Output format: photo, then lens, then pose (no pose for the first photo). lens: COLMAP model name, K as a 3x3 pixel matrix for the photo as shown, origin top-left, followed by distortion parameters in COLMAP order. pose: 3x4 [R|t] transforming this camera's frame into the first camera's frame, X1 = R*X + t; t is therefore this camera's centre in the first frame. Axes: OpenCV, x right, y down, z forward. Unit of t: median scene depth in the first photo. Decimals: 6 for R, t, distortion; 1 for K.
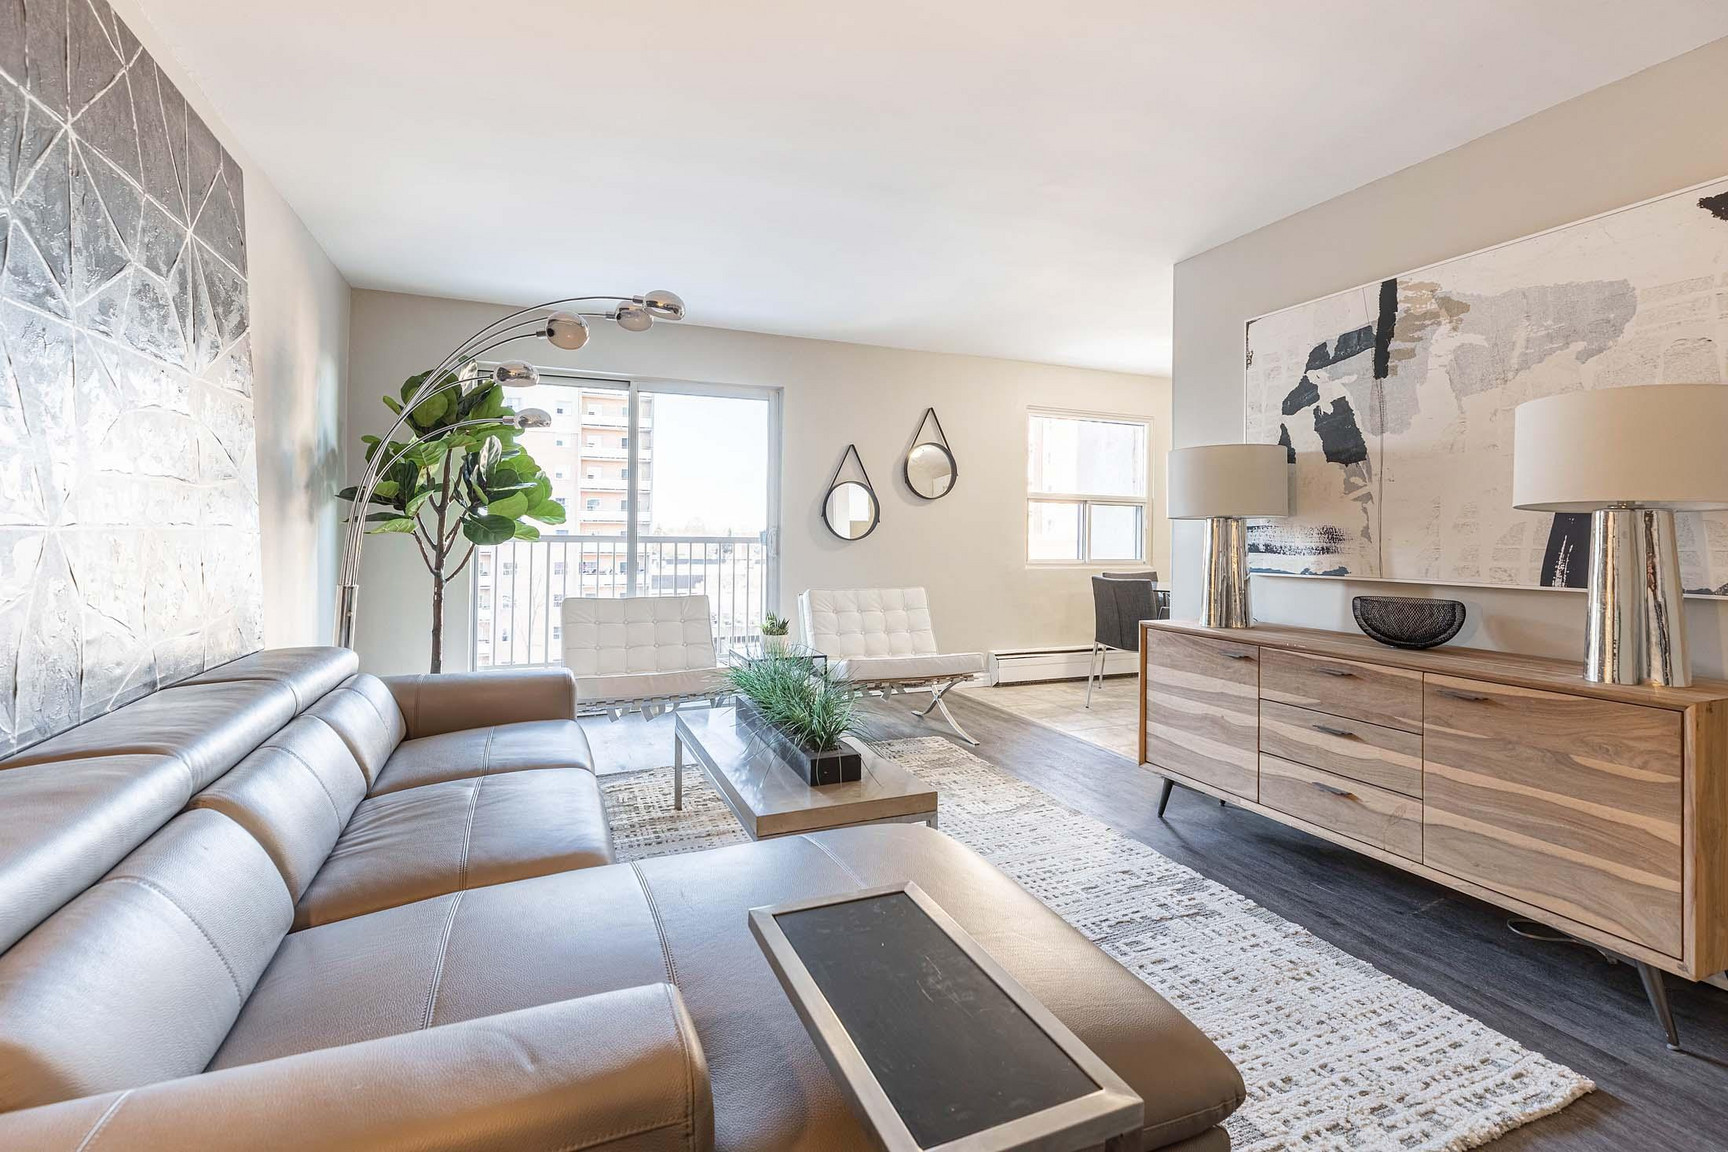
lens RADIAL K [[765.6, 0, 853.8], [0, 765.6, 578.9], [0, 0, 1]] dist [-0.001605, -0.000049]
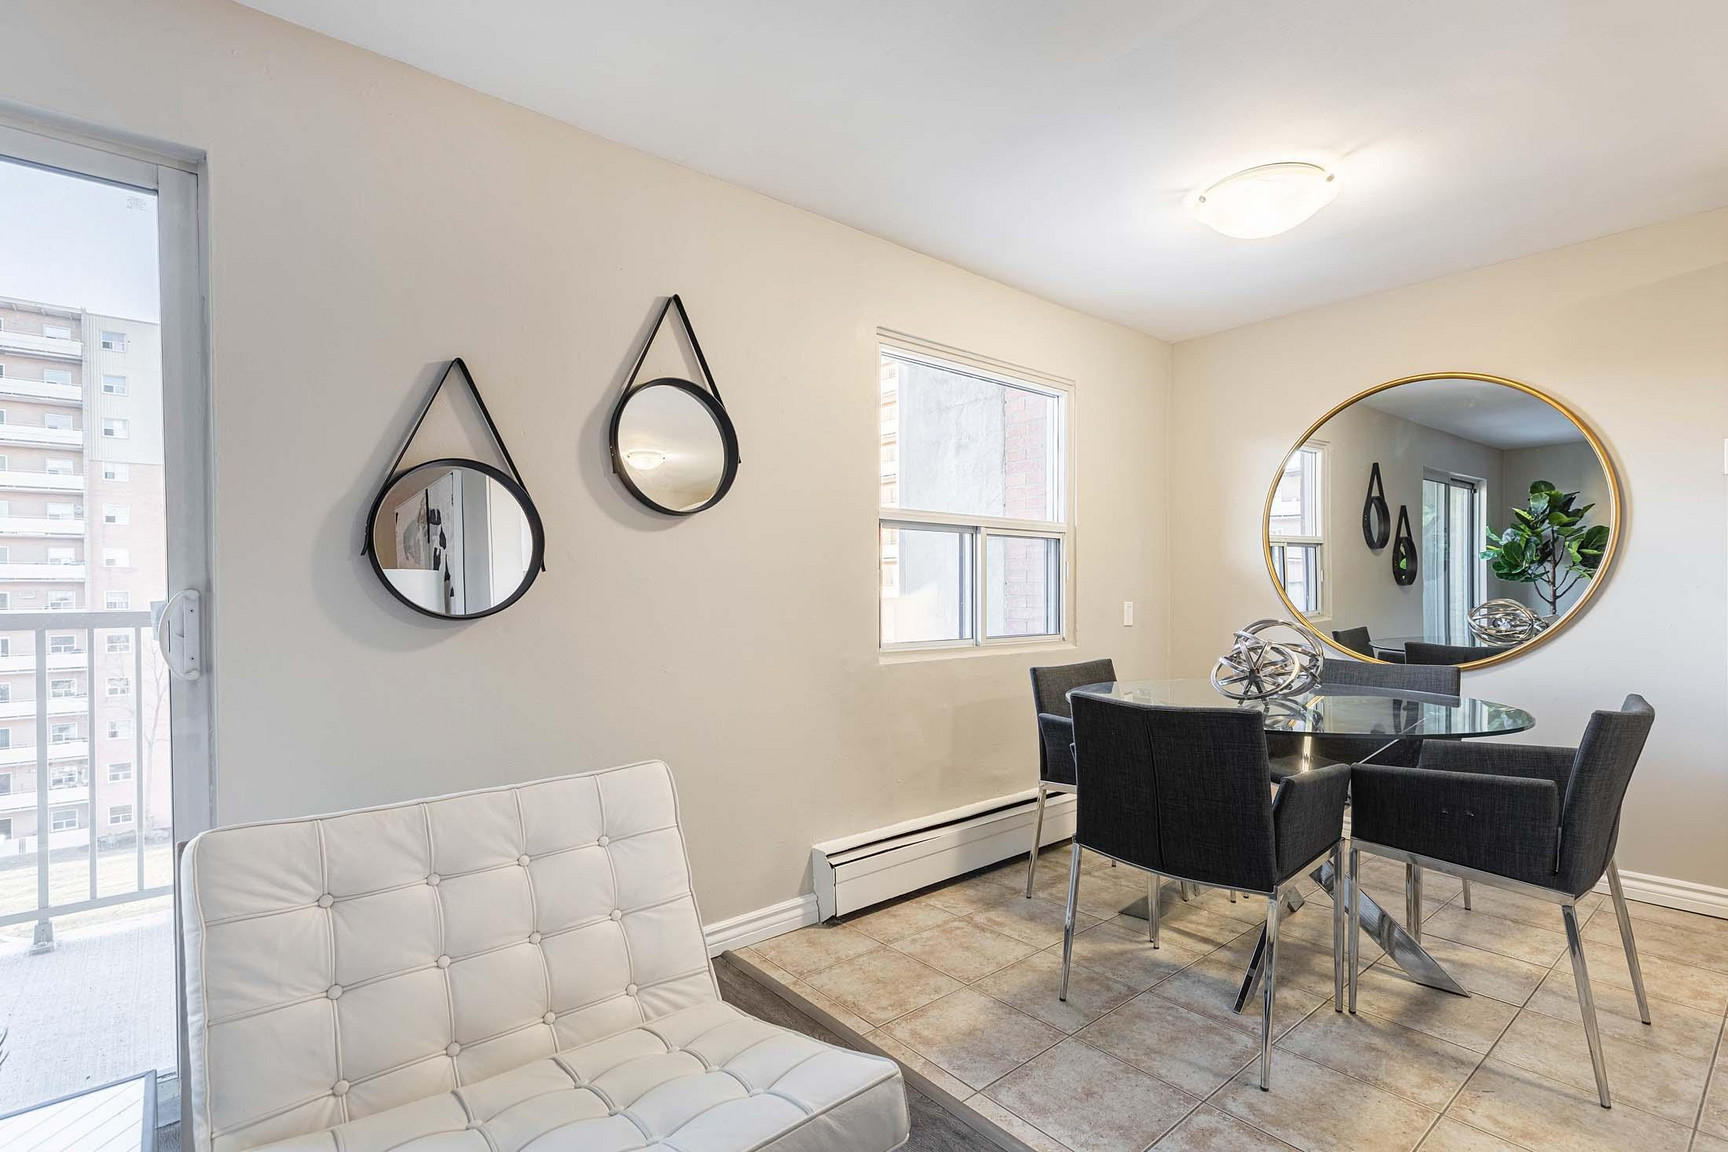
lens RADIAL K [[765.6, 0, 853.8], [0, 765.6, 578.9], [0, 0, 1]] dist [-0.001605, -0.000049]
pose [[0.945465, -0.011858, 0.325509, 0.055164], [0.033094, 0.997663, -0.059782, -0.040942], [-0.324039, 0.067294, 0.943647, 0.578802]]
